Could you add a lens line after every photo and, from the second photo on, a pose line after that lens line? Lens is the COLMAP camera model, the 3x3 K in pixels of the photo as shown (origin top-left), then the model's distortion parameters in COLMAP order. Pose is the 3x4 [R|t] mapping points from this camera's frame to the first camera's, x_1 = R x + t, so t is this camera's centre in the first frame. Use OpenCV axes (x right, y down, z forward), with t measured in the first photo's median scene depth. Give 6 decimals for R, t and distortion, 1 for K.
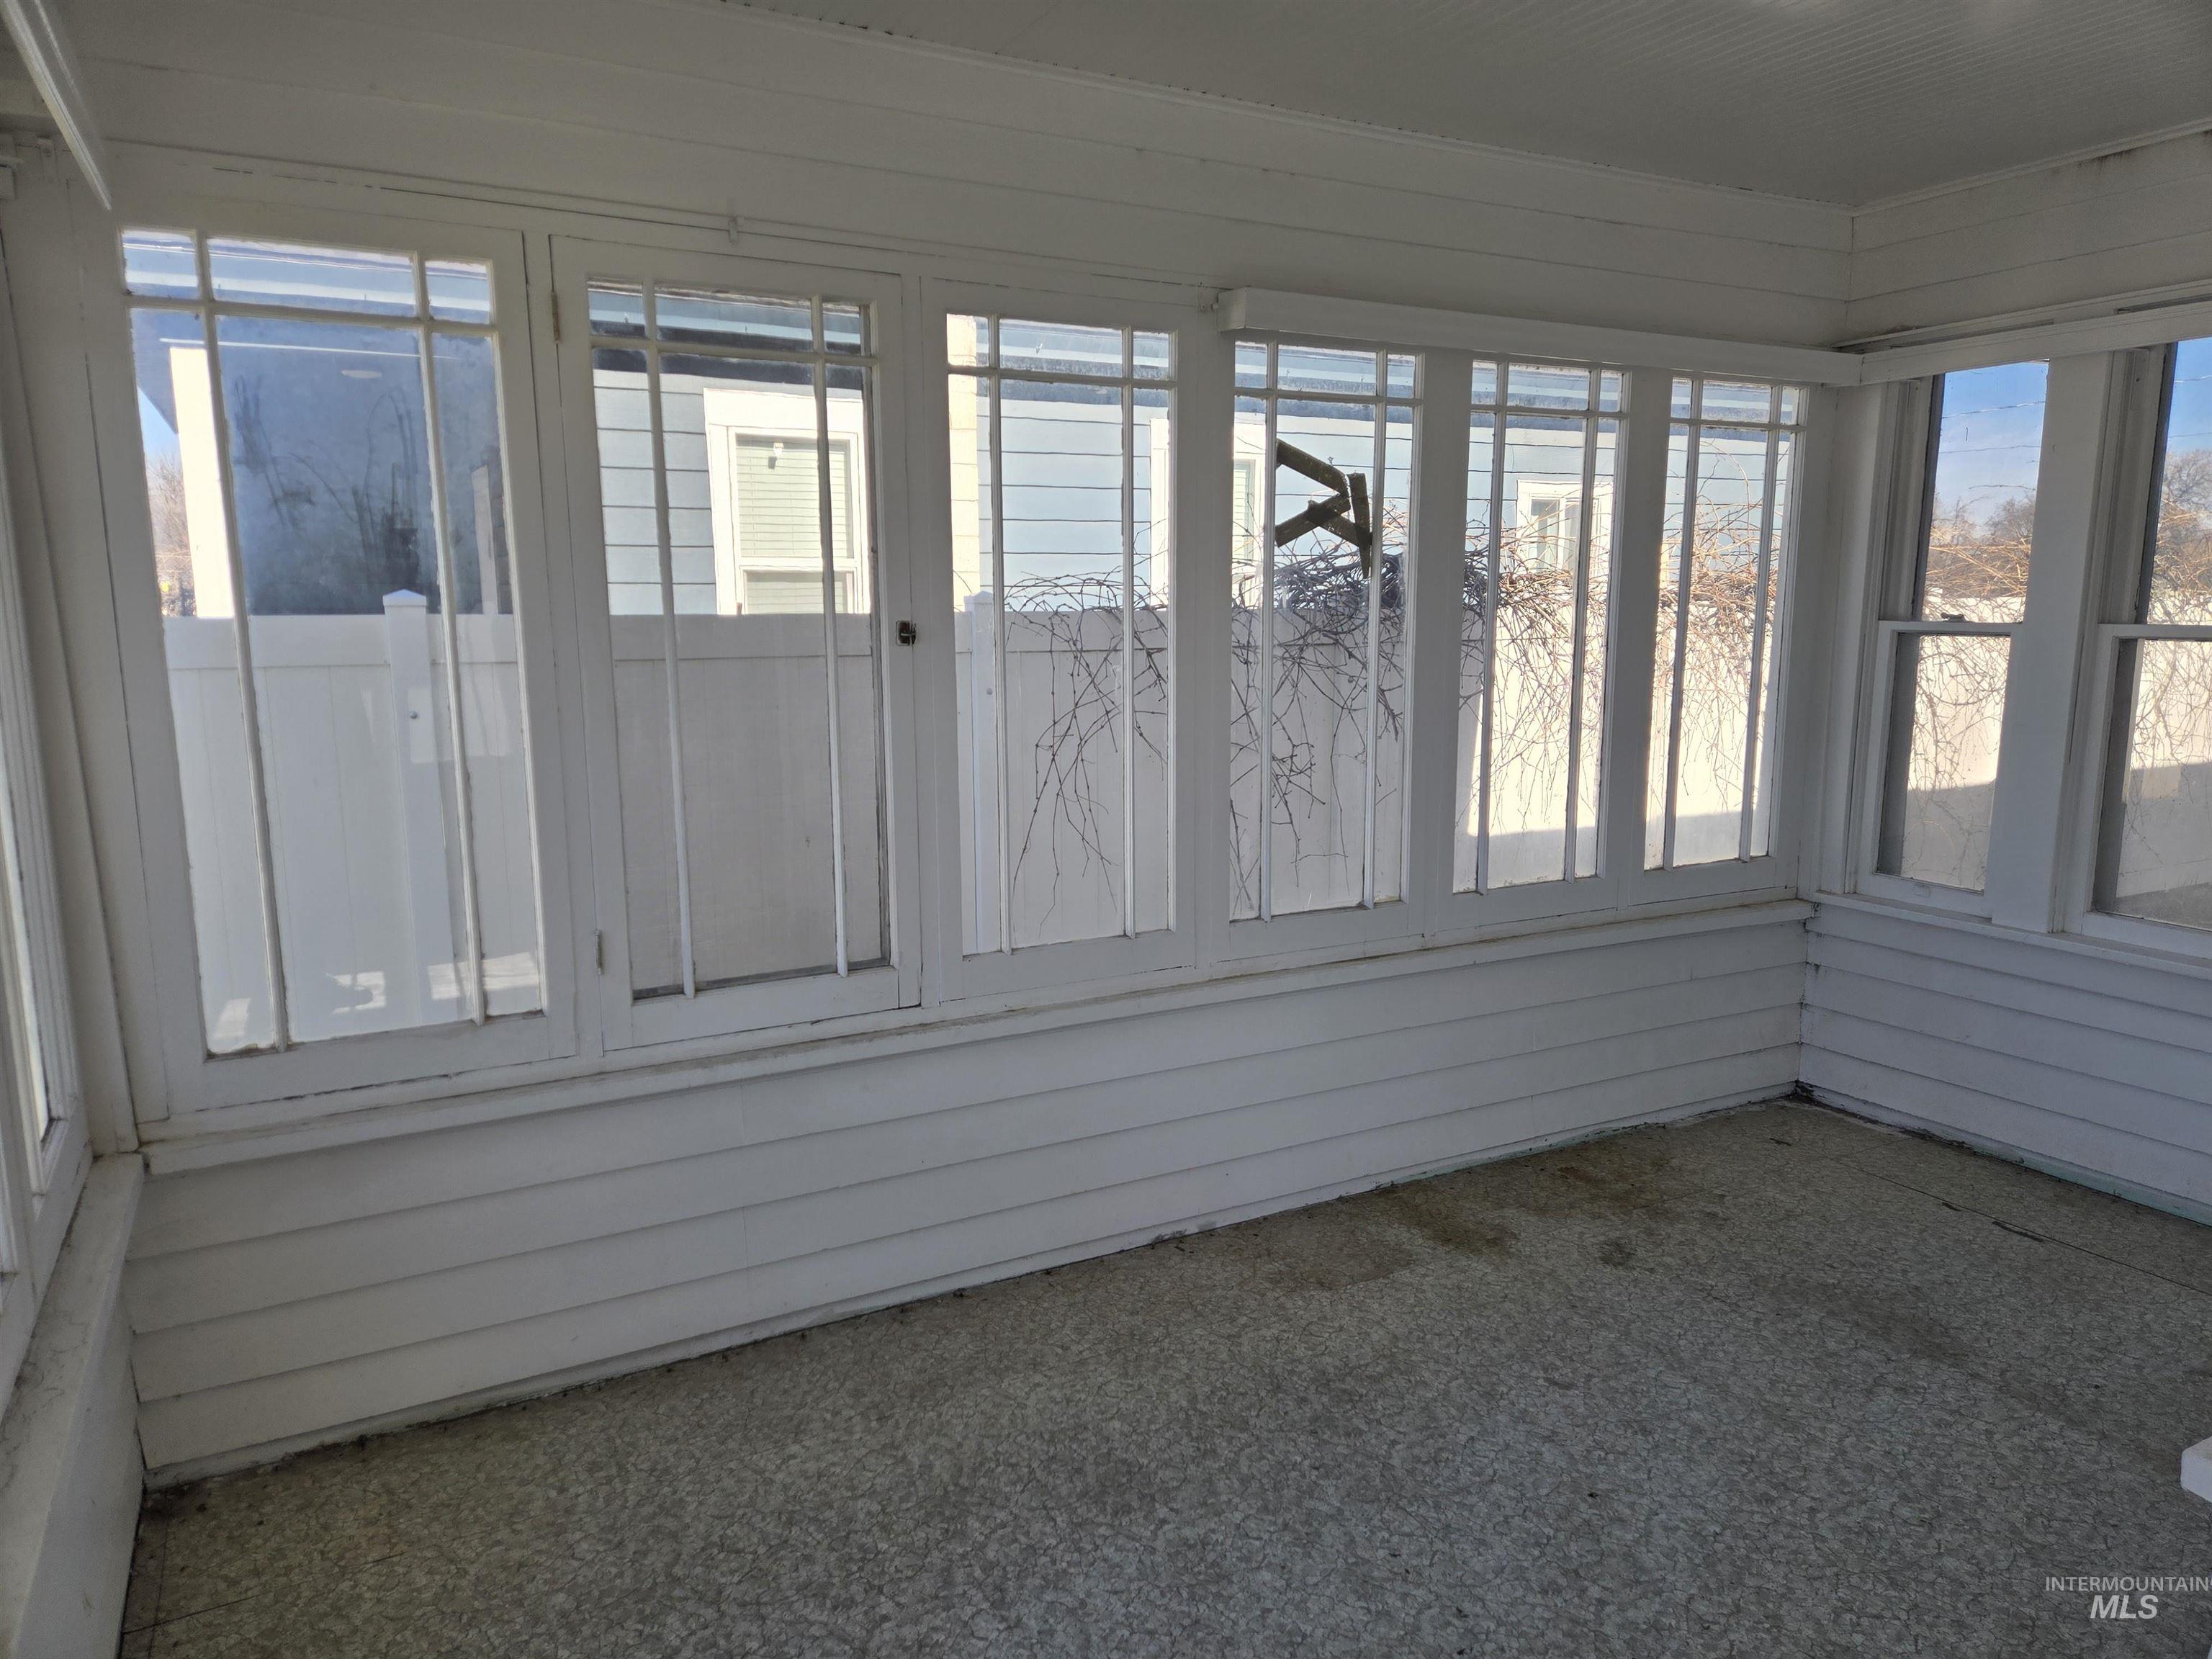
lens RADIAL K [[1475.6, 0, 1102.0], [0, 1475.6, 819.2], [0, 0, 1]] dist [0.083588, -0.072951]
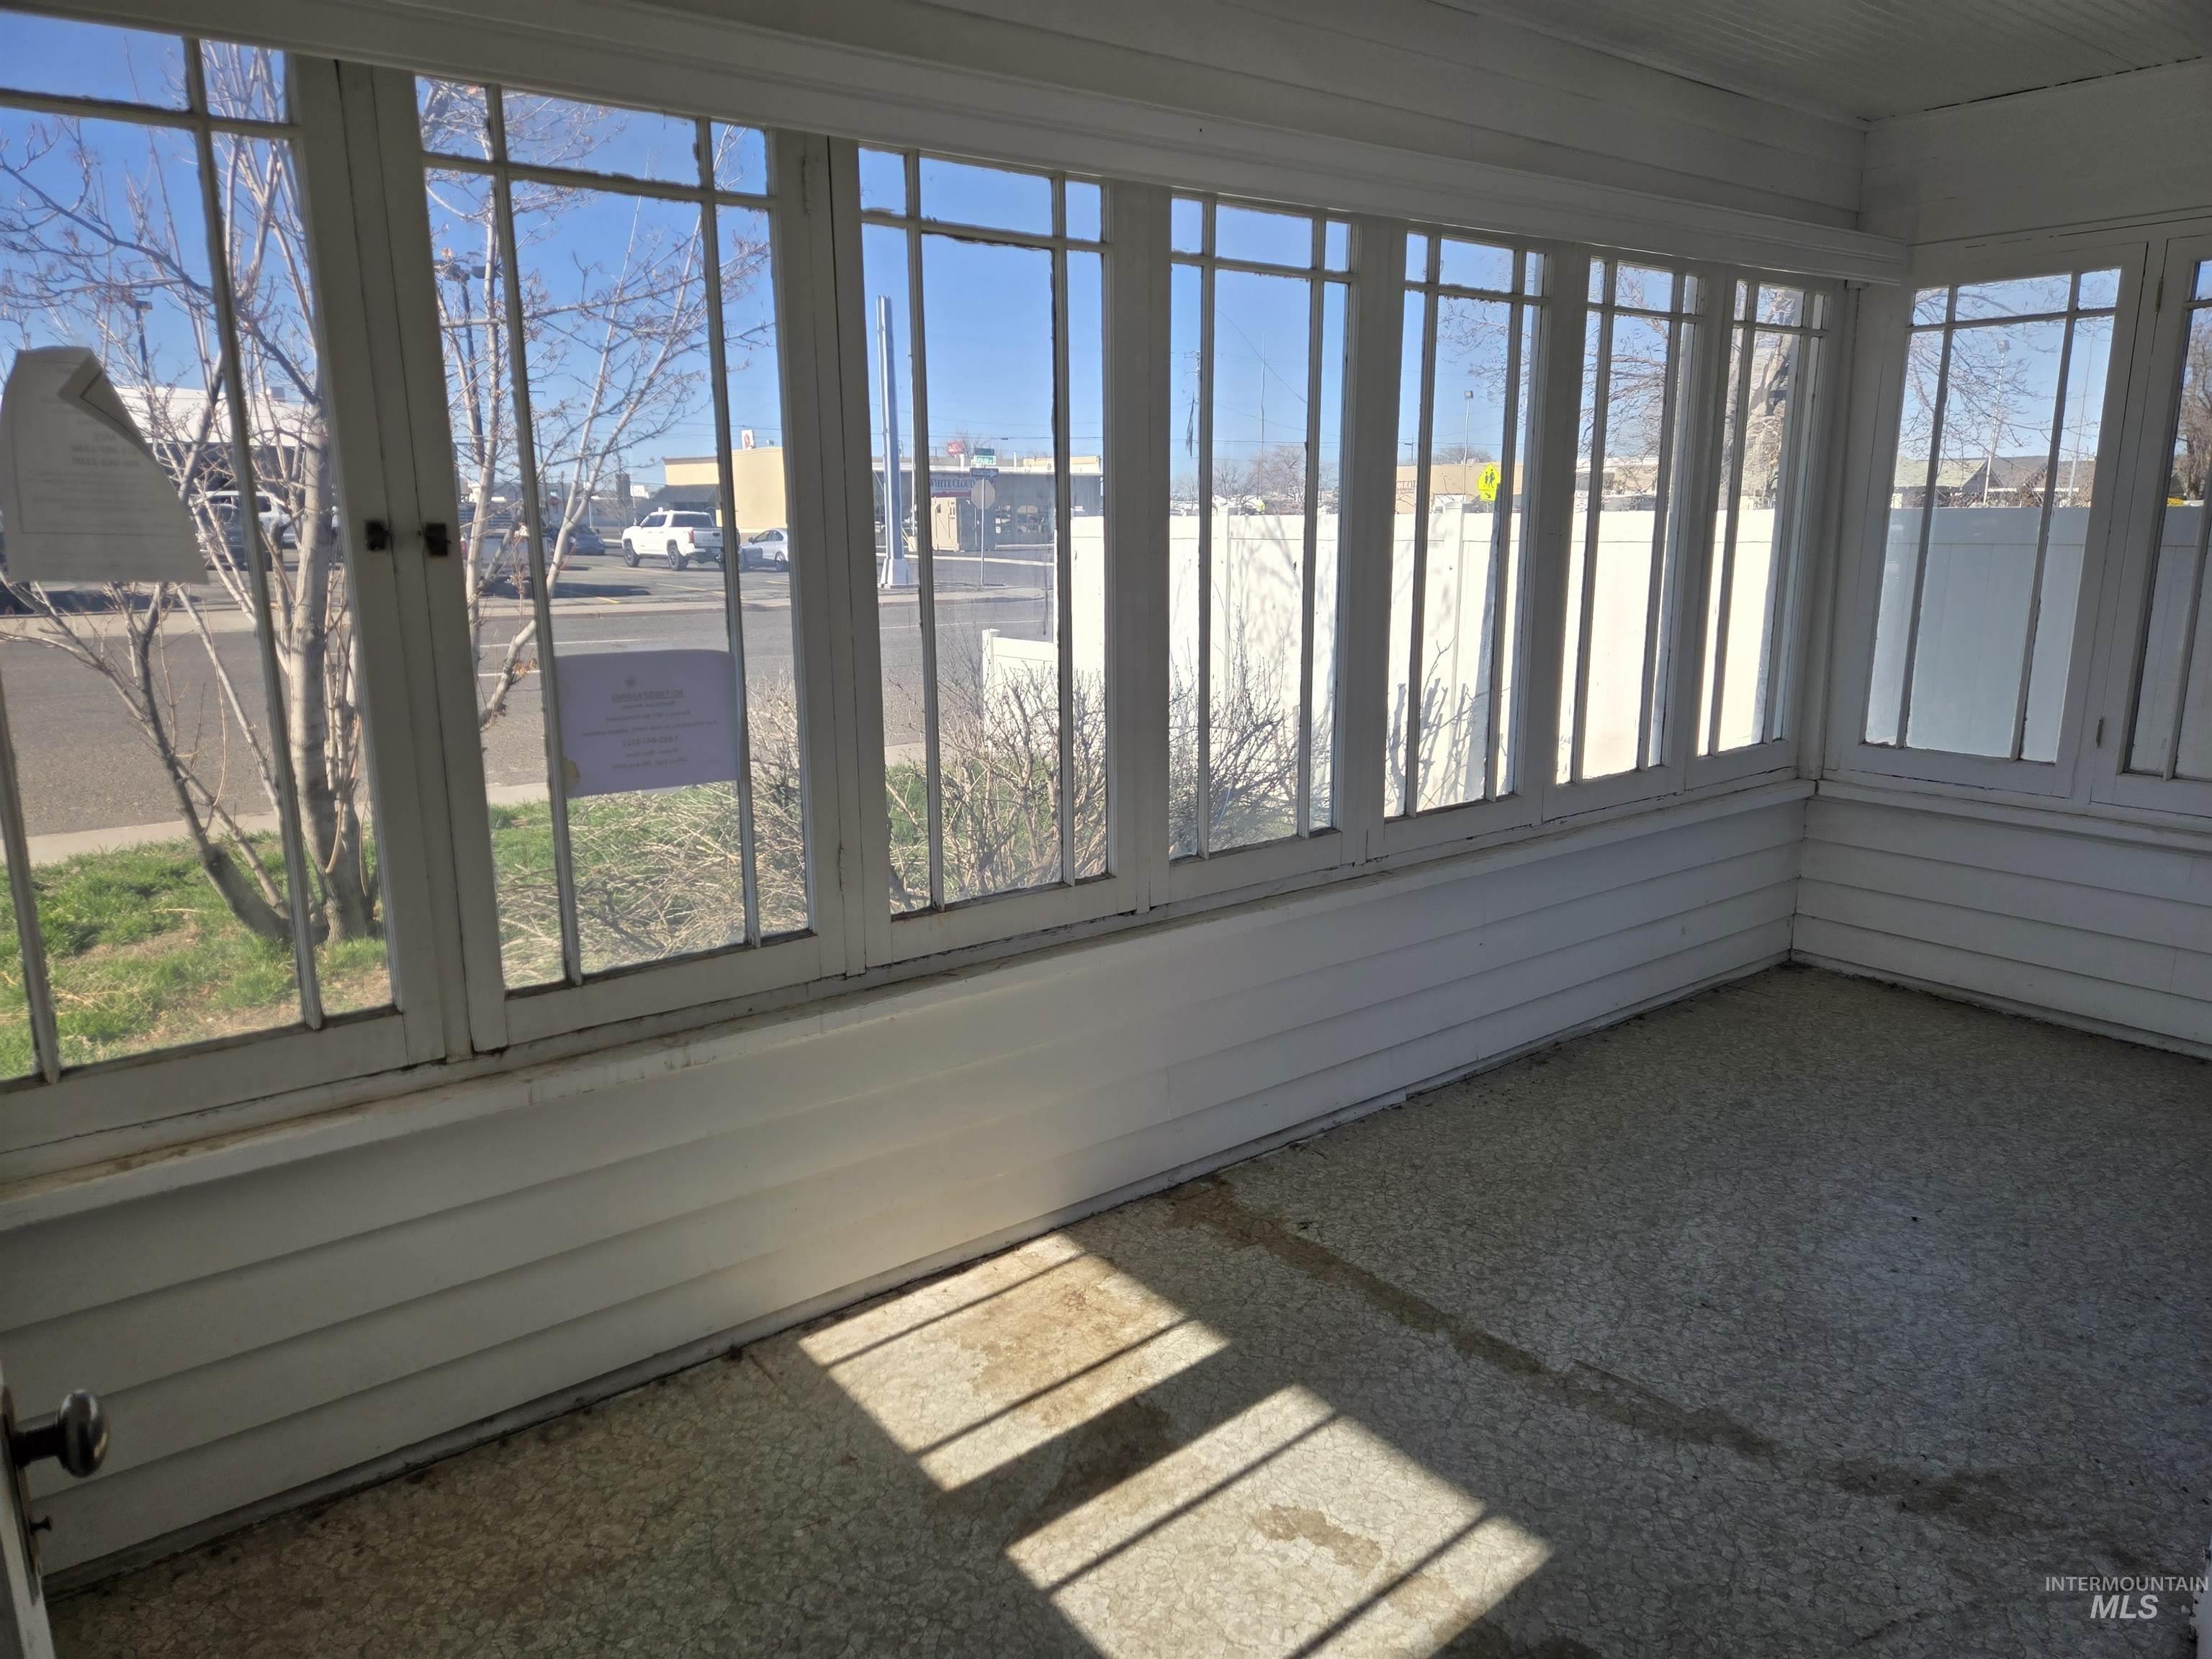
lens RADIAL K [[1475.6, 0, 1102.0], [0, 1475.6, 819.2], [0, 0, 1]] dist [0.083588, -0.072951]
pose [[0.174894, 0.205630, -0.962875, 0.982204], [-0.149269, 0.972181, 0.180505, 0.053976], [0.973206, 0.112158, 0.200723, -0.249929]]
